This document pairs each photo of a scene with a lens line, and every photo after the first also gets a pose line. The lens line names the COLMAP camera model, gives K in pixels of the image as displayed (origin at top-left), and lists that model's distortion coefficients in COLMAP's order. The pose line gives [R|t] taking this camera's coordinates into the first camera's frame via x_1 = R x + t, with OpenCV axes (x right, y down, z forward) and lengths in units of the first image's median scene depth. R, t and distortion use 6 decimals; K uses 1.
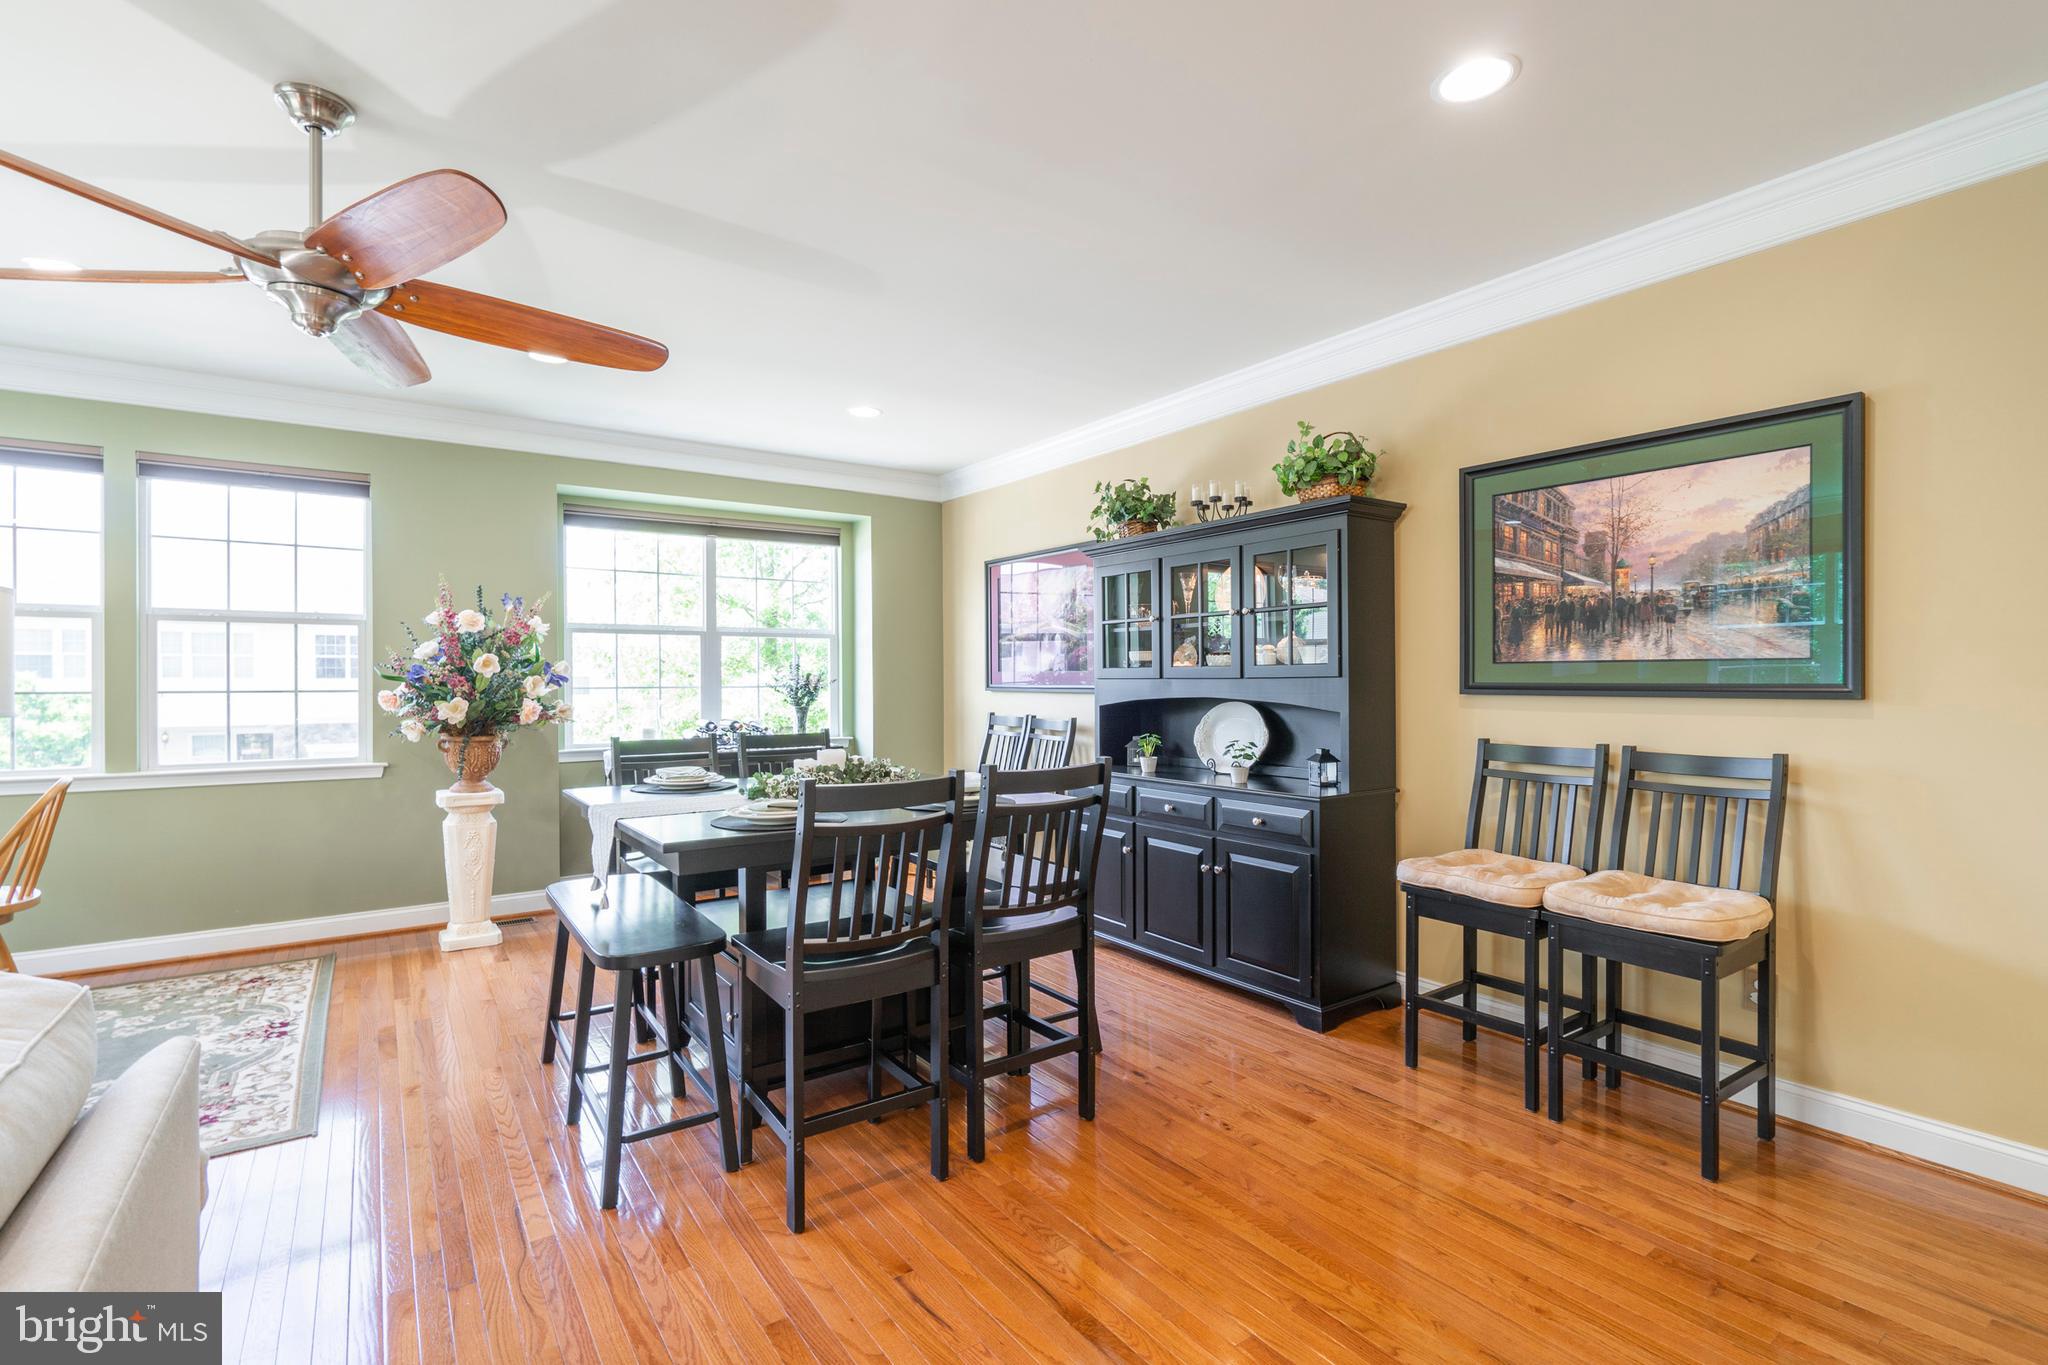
lens RADIAL K [[933.8, 0, 1031.2], [0, 933.8, 681.1], [0, 0, 1]] dist [-0.008684, 0.003060]
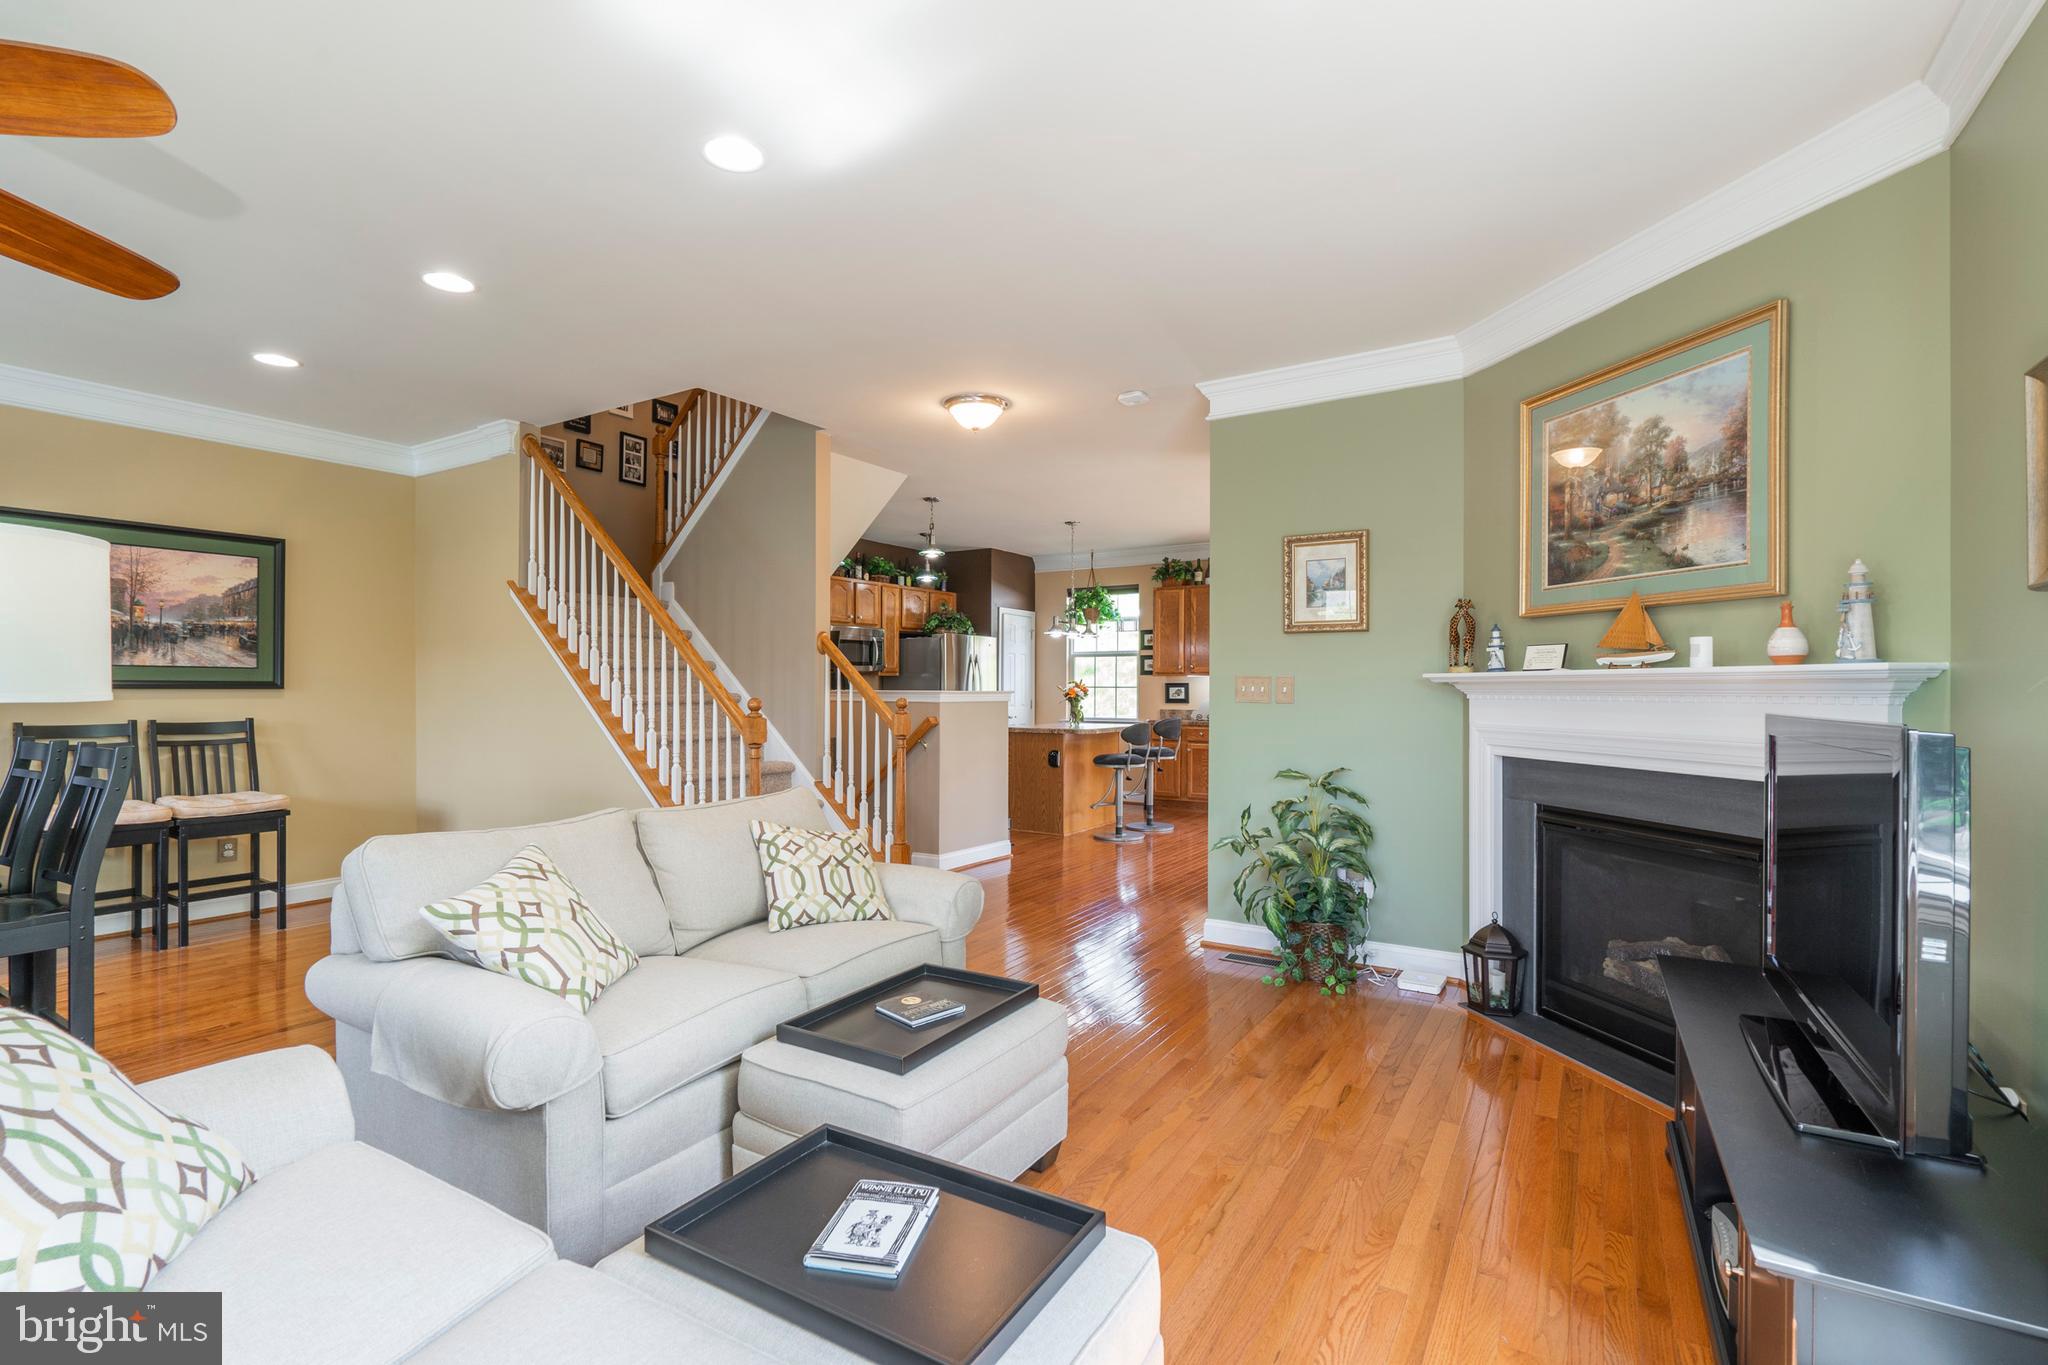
lens RADIAL K [[933.8, 0, 1015.3], [0, 933.8, 690.6], [0, 0, 1]] dist [-0.008684, 0.003060]
pose [[-0.378521, -0.002938, 0.925588, -0.977741], [-0.000278, 0.999995, 0.003060, 0.010059], [-0.925593, 0.000901, -0.378520, 0.174428]]
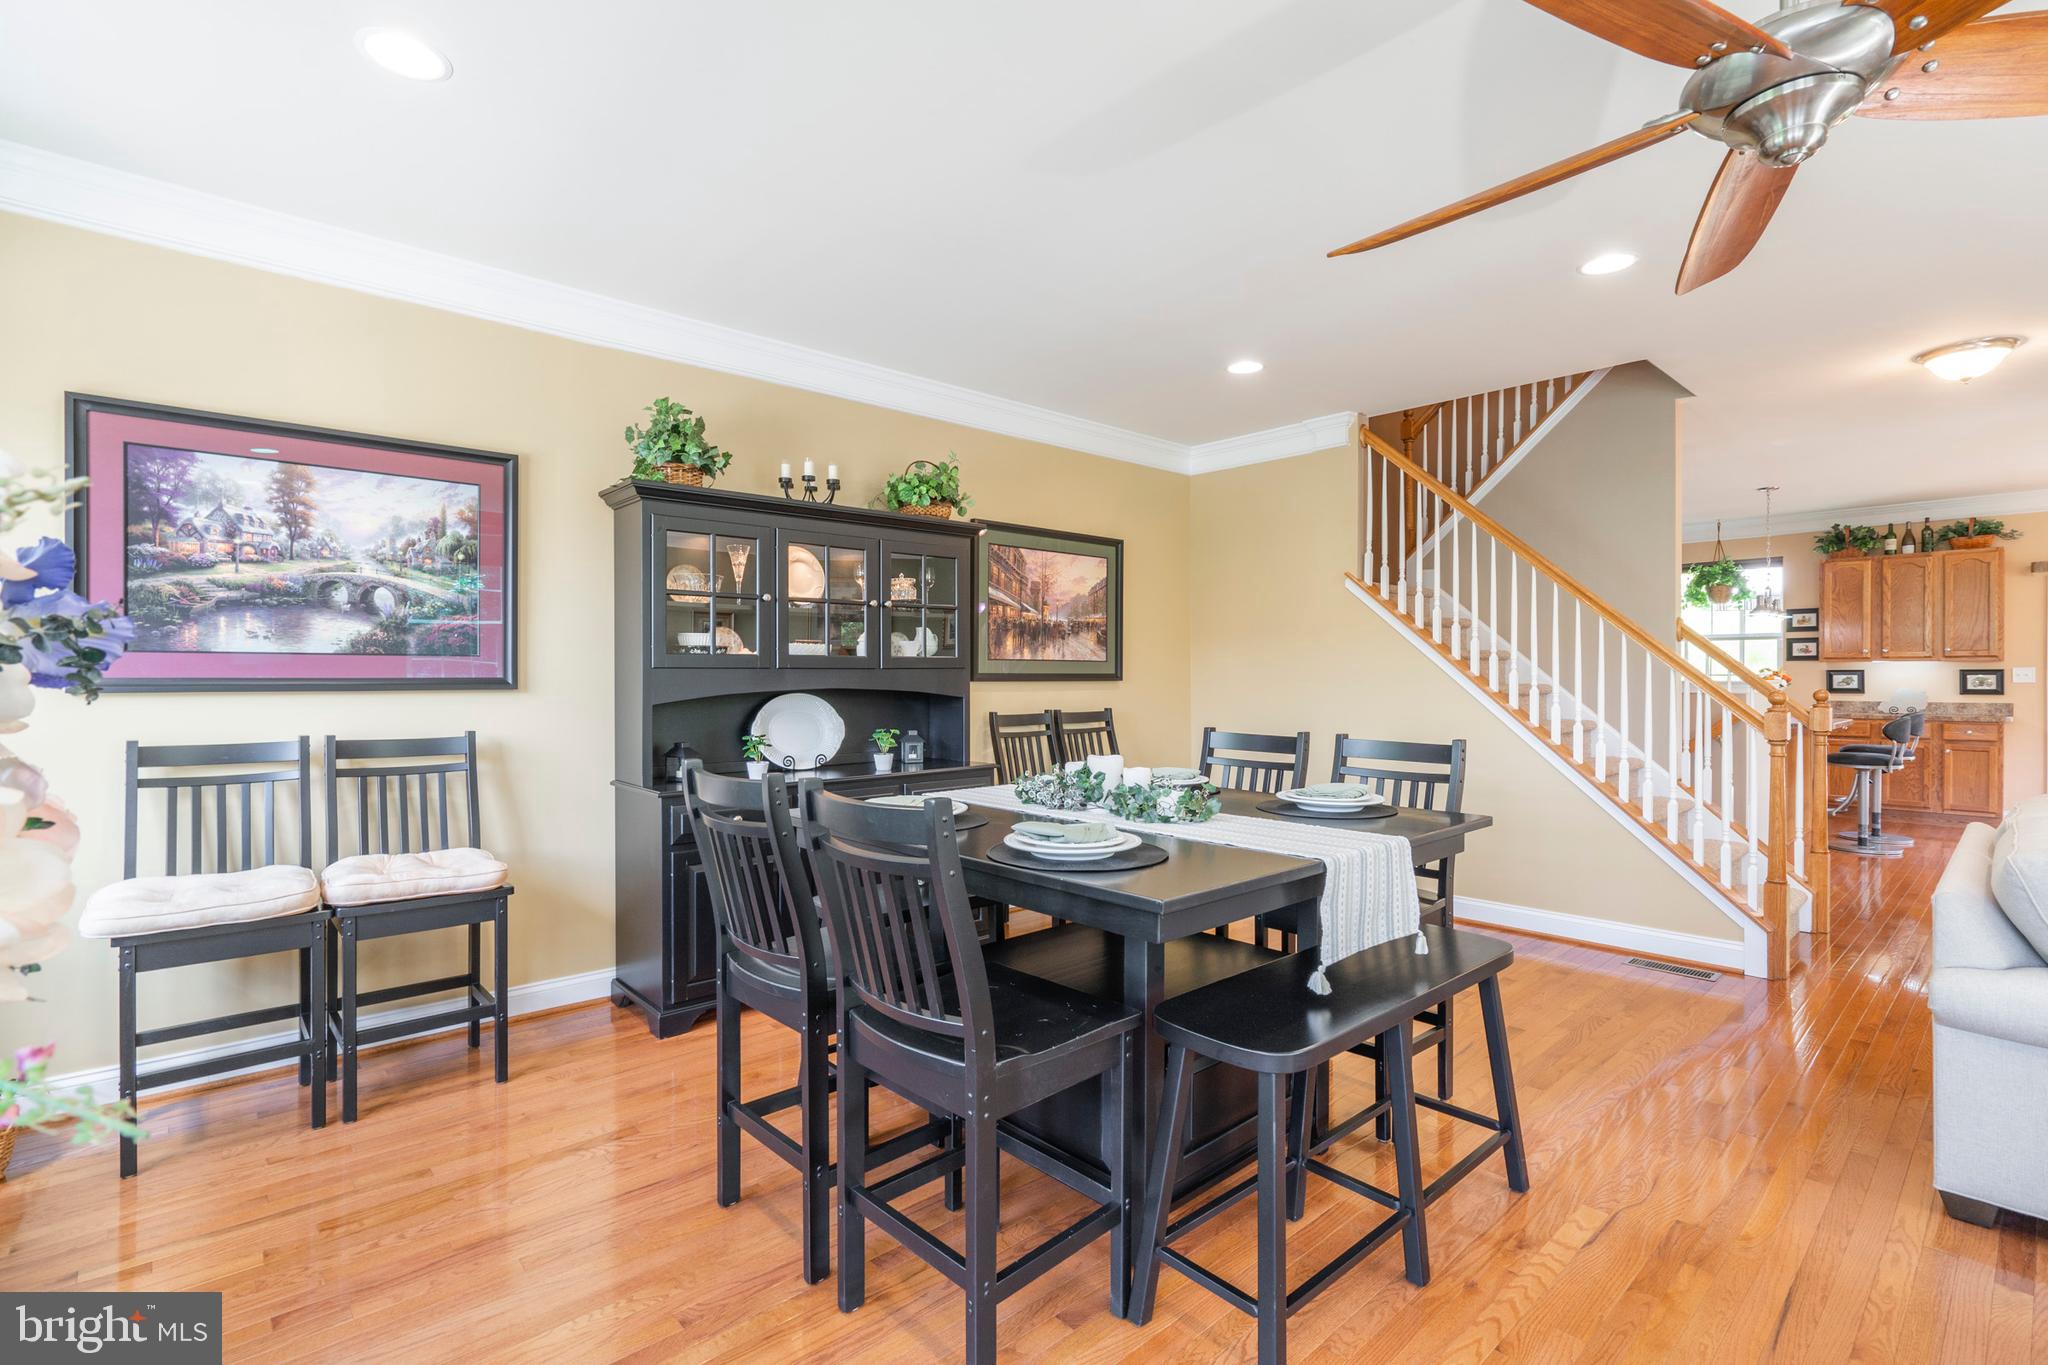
lens RADIAL K [[933.8, 0, 1011.3], [0, 933.8, 680.8], [0, 0, 1]] dist [-0.008684, 0.003060]
pose [[-0.104267, -0.005063, 0.994536, -0.768375], [0.003241, 0.999980, 0.005431, 0.004827], [-0.994544, 0.003789, -0.104248, 0.907074]]
